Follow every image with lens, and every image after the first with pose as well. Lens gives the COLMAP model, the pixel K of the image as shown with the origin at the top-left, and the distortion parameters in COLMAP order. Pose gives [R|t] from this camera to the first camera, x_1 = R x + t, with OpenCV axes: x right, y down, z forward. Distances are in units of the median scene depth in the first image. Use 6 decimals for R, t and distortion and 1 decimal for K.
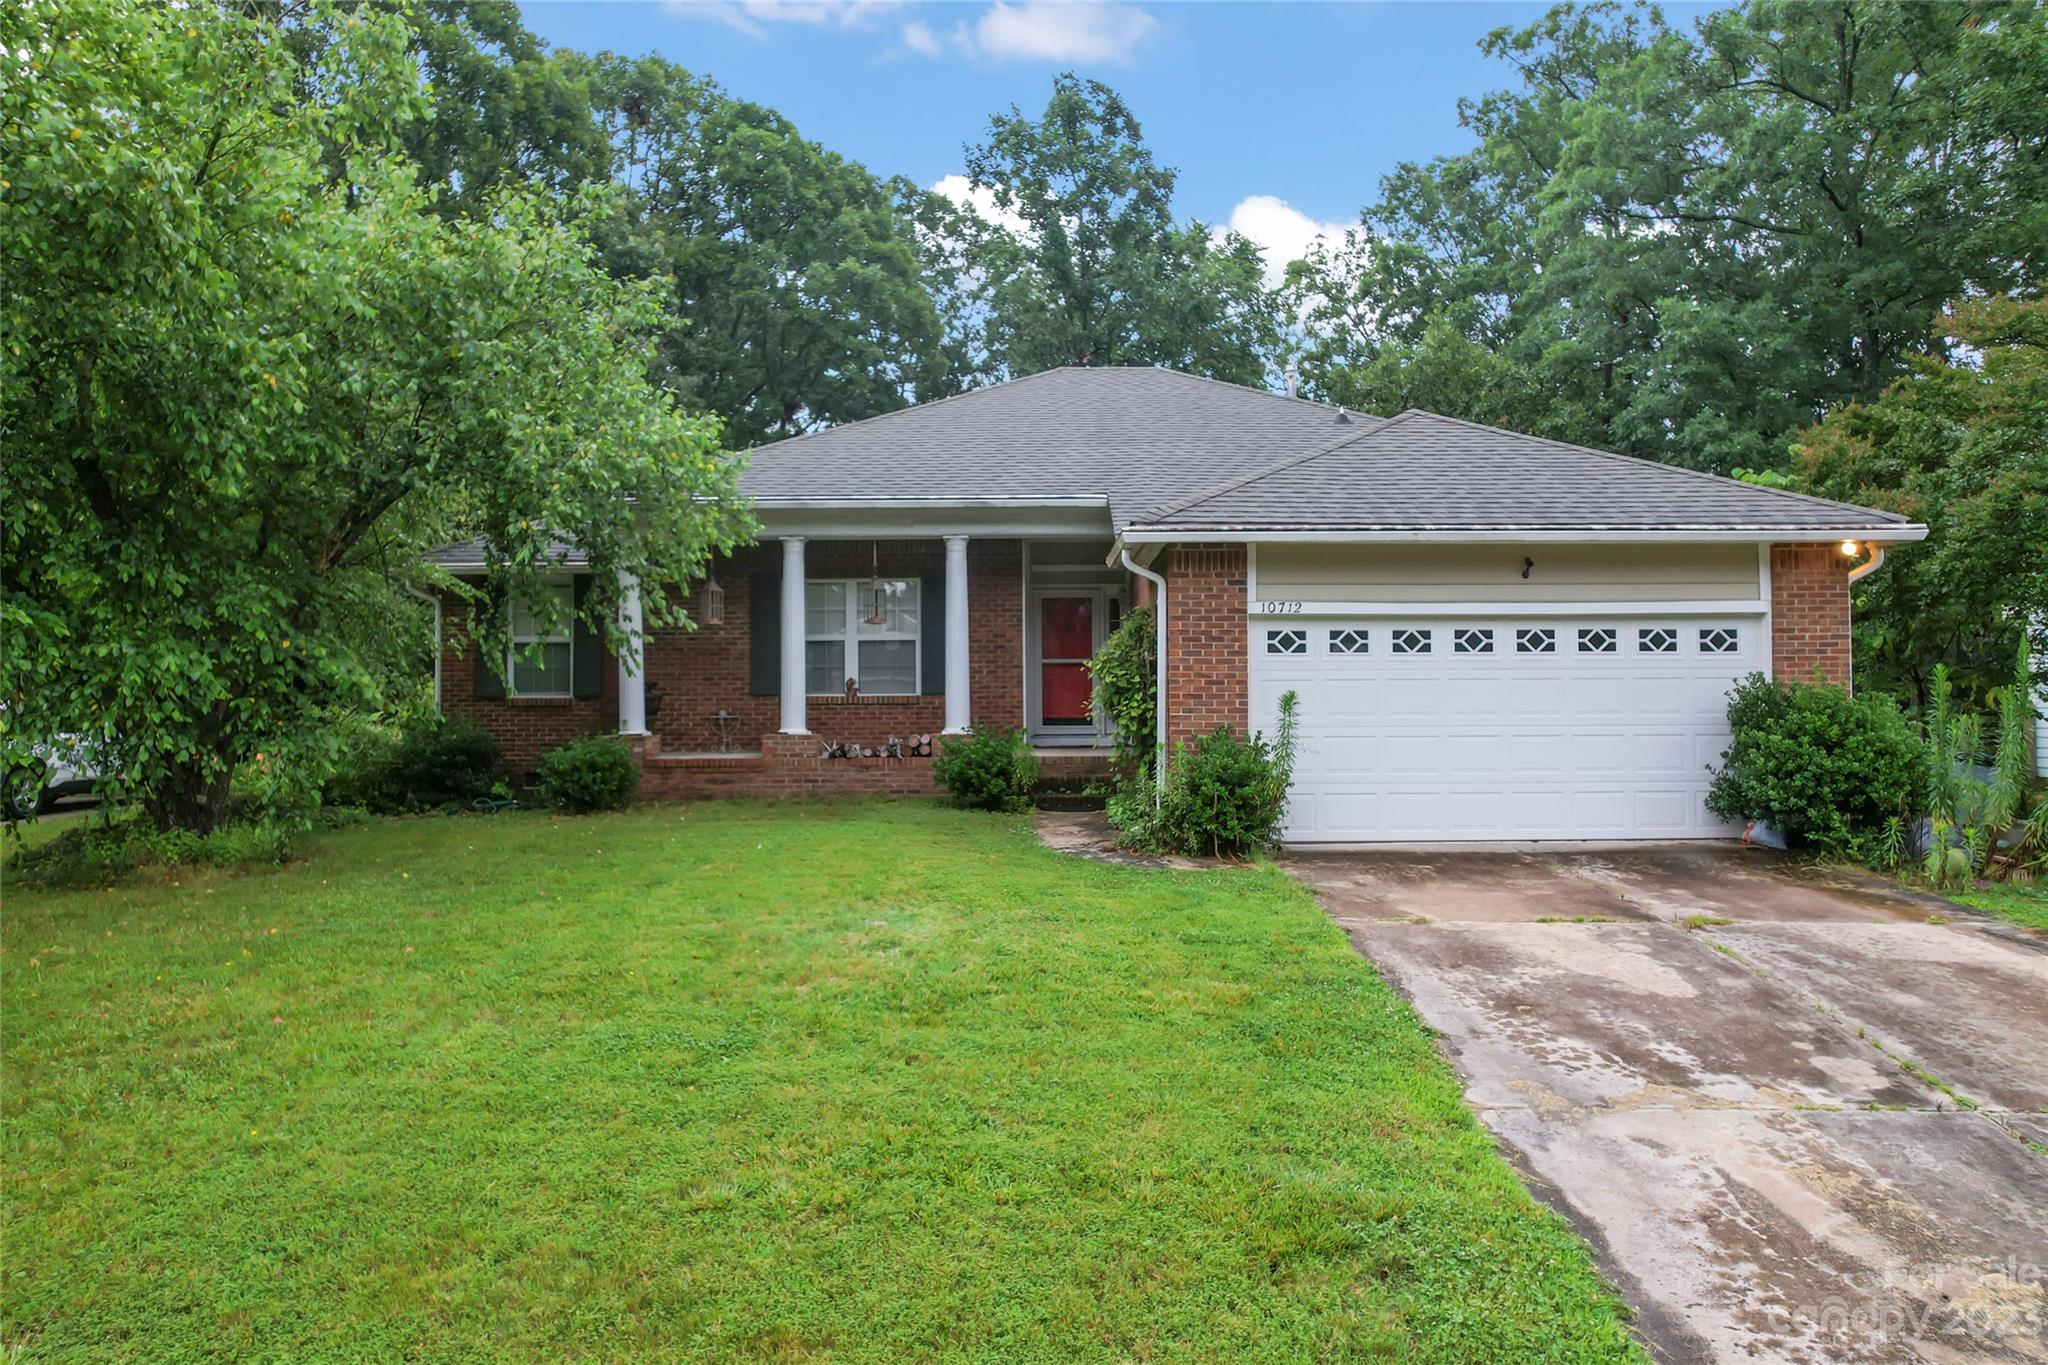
lens RADIAL K [[1292.5, 0, 1036.0], [0, 1292.5, 722.9], [0, 0, 1]] dist [-0.069097, 0.056778]
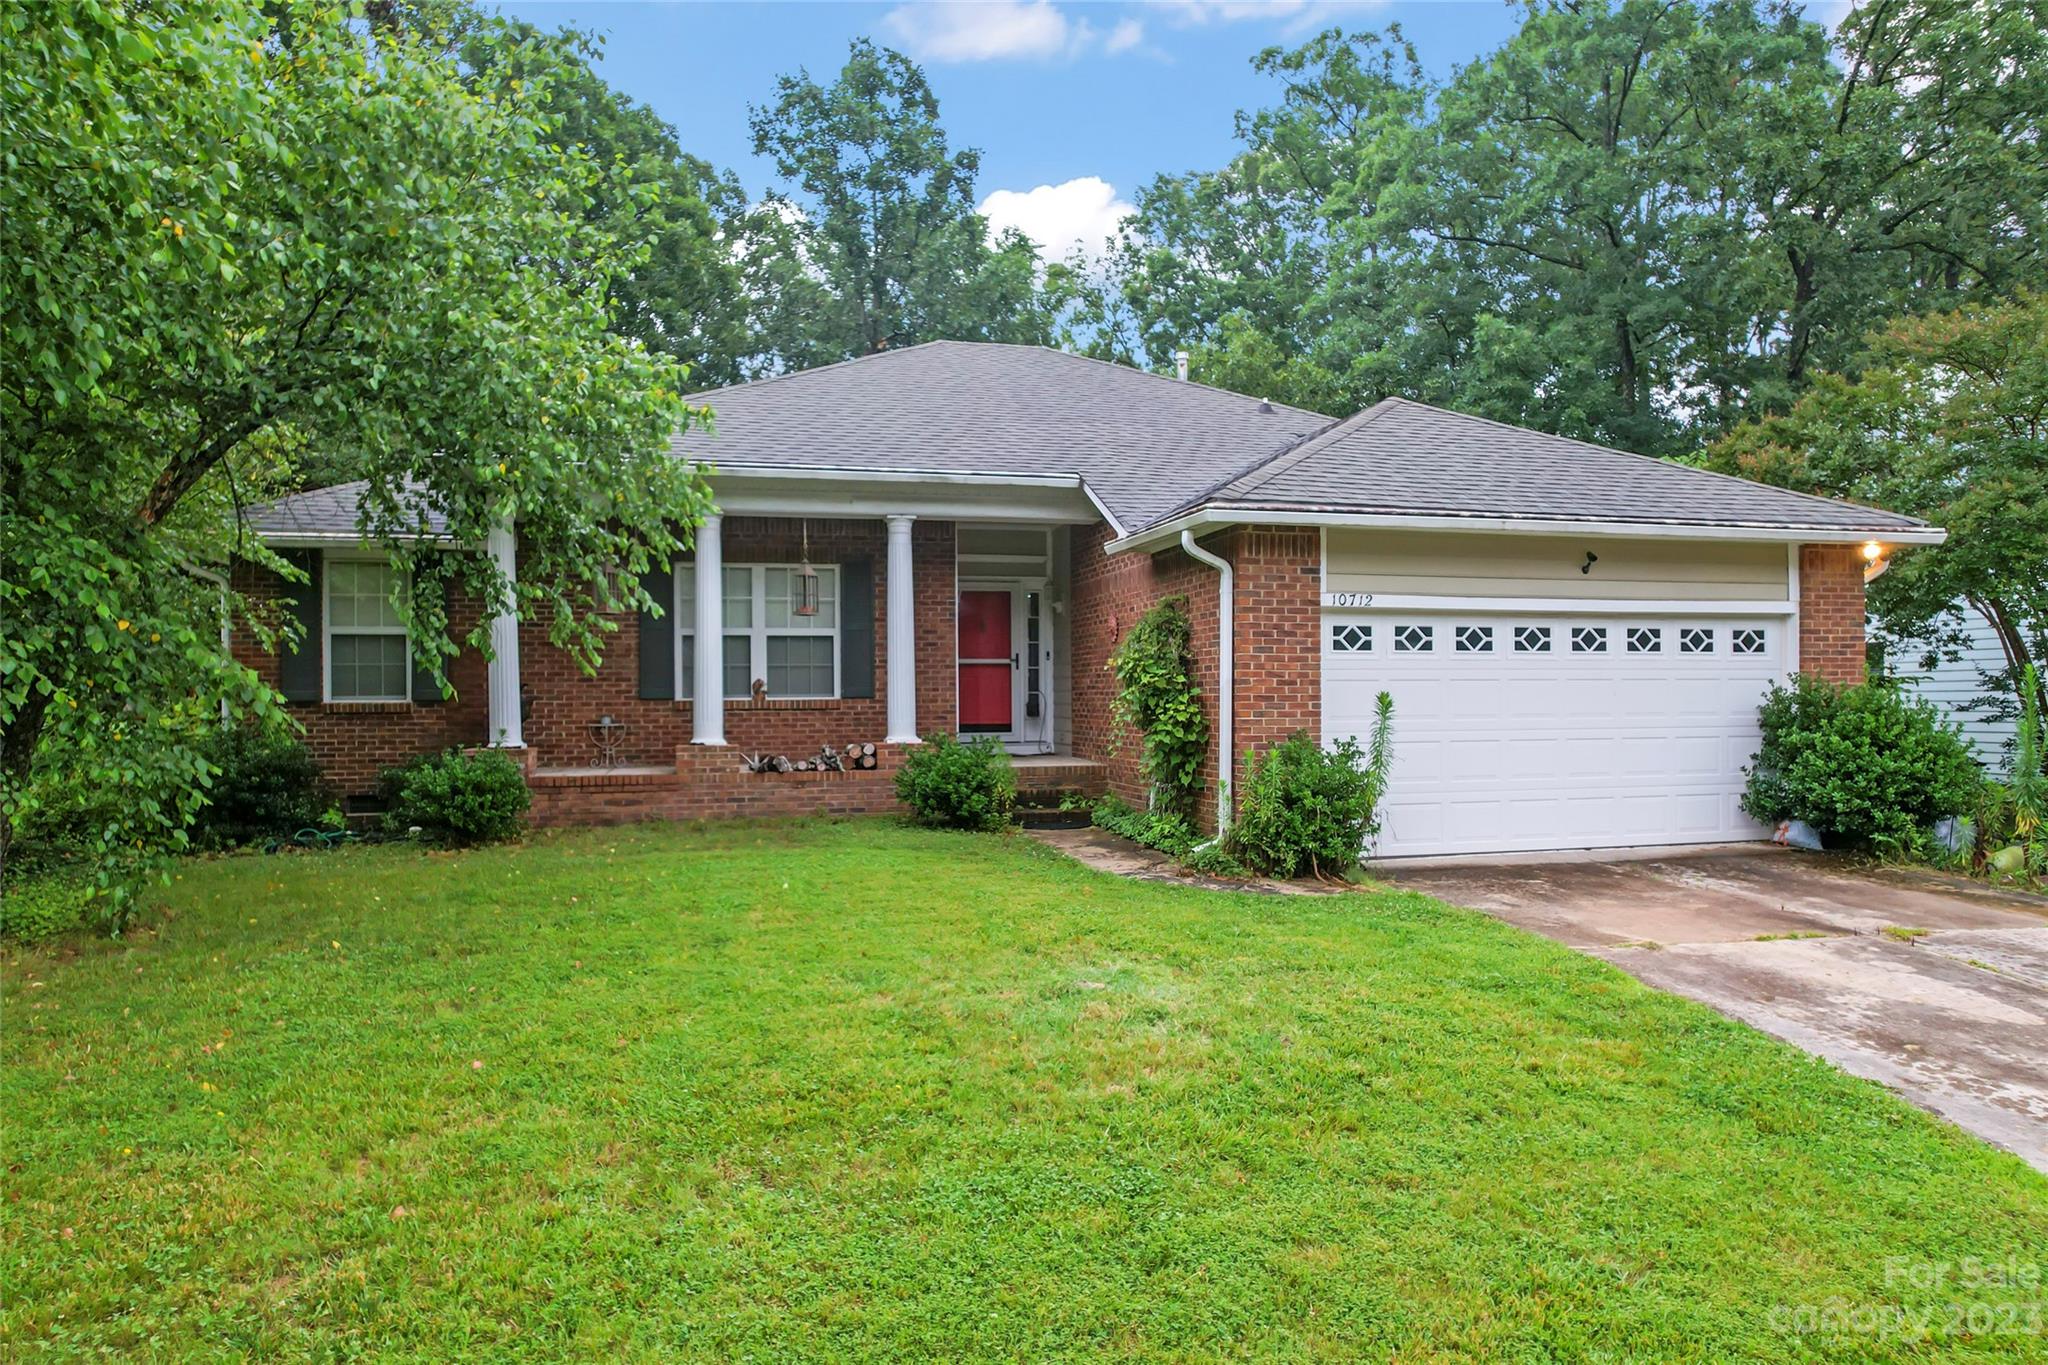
lens RADIAL K [[1283.5, 0, 1028.4], [0, 1283.5, 748.2], [0, 0, 1]] dist [-0.068558, 0.055542]
pose [[0.971602, -0.010552, 0.236387, -0.191463], [0.007122, 0.999857, 0.015358, -0.000509], [-0.236515, -0.013239, 0.971538, 0.141427]]
